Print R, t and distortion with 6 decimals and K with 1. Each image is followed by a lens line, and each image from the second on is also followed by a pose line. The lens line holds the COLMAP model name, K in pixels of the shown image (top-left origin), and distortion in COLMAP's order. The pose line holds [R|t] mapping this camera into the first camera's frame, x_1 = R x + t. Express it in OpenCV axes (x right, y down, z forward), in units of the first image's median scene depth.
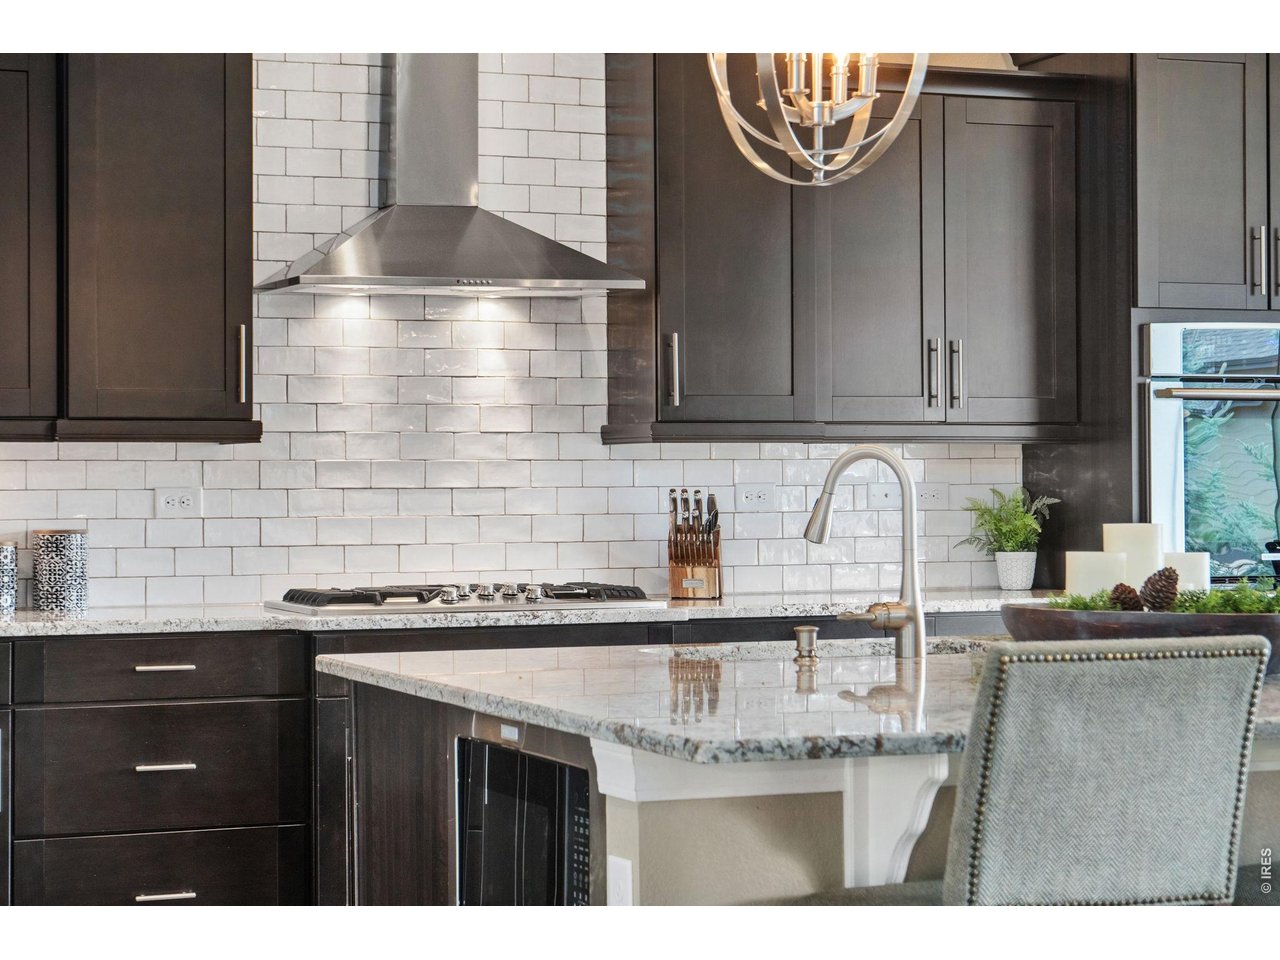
lens RADIAL K [[2630.3, 0, 640.0], [0, 2630.3, 480.0], [0, 0, 1]] dist [-0.046273, 0.034410]
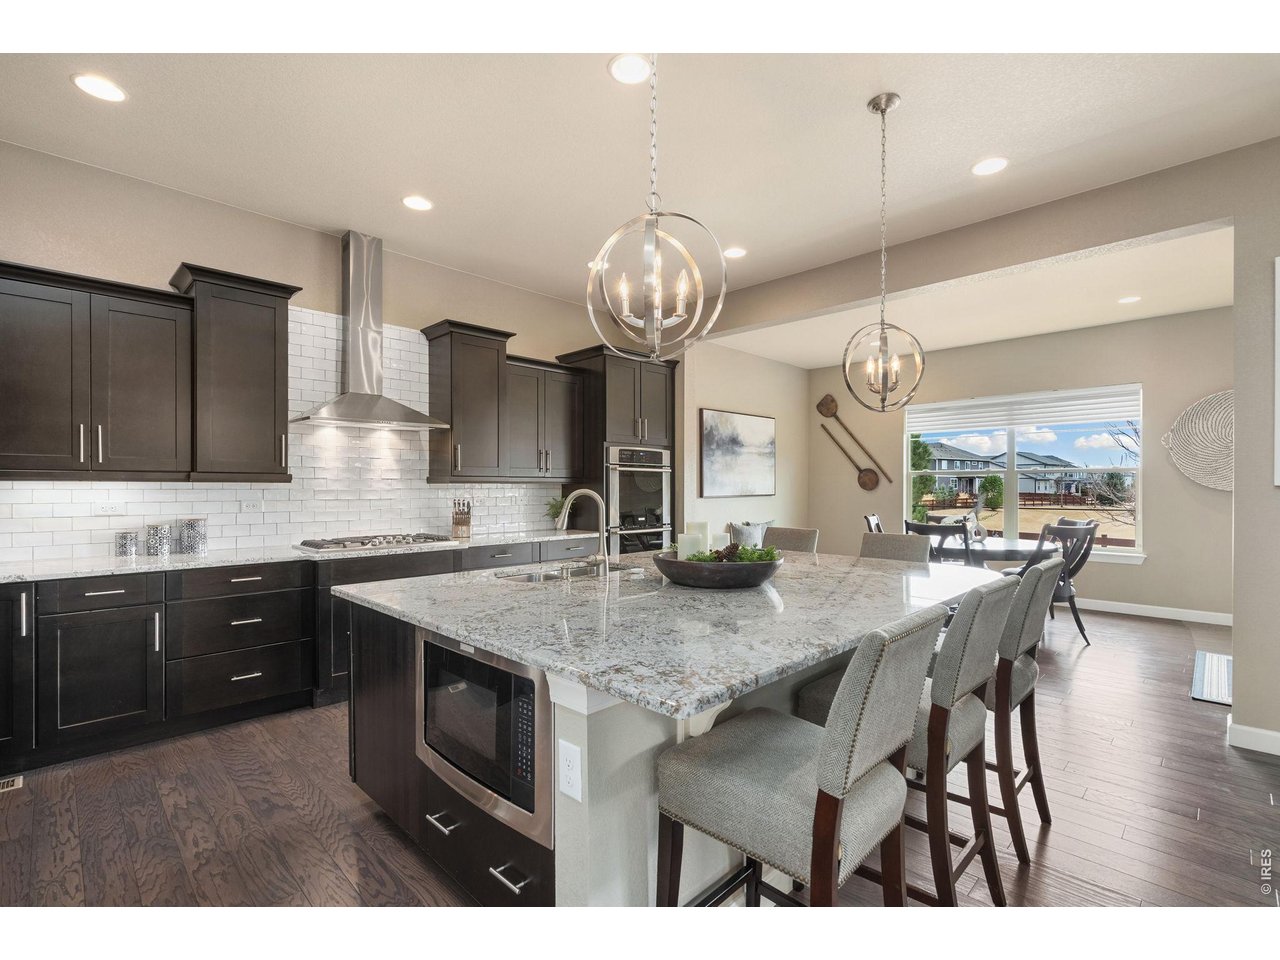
lens RADIAL K [[595.8, 0, 633.6], [0, 595.8, 485.2], [0, 0, 1]] dist [-0.000693, -0.000220]
pose [[0.917801, 0.006035, 0.396995, -0.066826], [-0.005124, 0.999981, -0.003357, -0.010984], [-0.397008, 0.001047, 0.917814, 0.333090]]
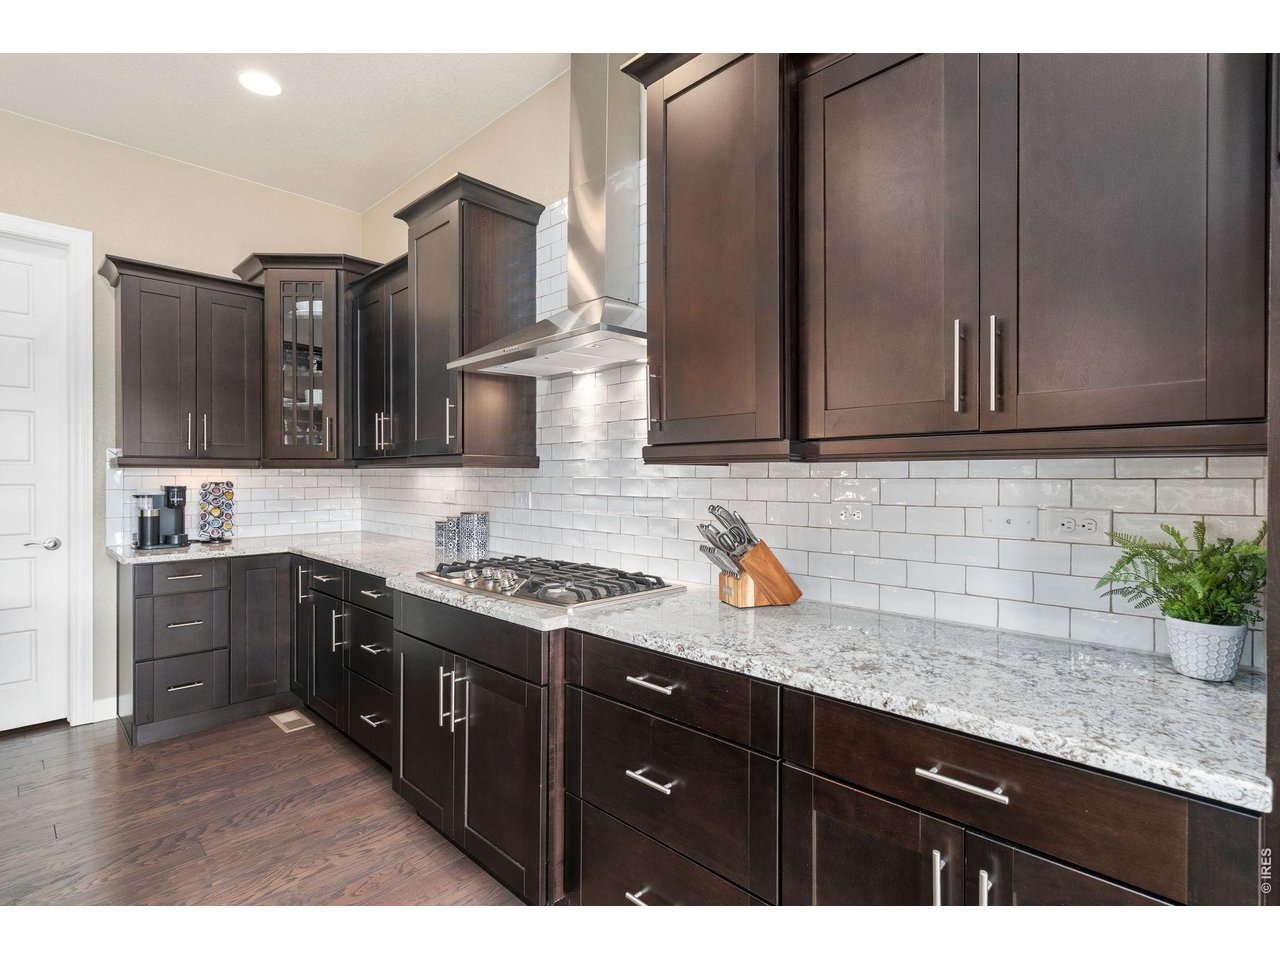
lens RADIAL K [[632.7, 0, 630.3], [0, 632.7, 478.2], [0, 0, 1]] dist [0.011054, 0.000417]
pose [[0.404683, 0.008083, -0.914421, 0.249514], [-0.002957, 0.999967, 0.007530, -0.010033], [0.914452, -0.000344, 0.404694, 0.867142]]
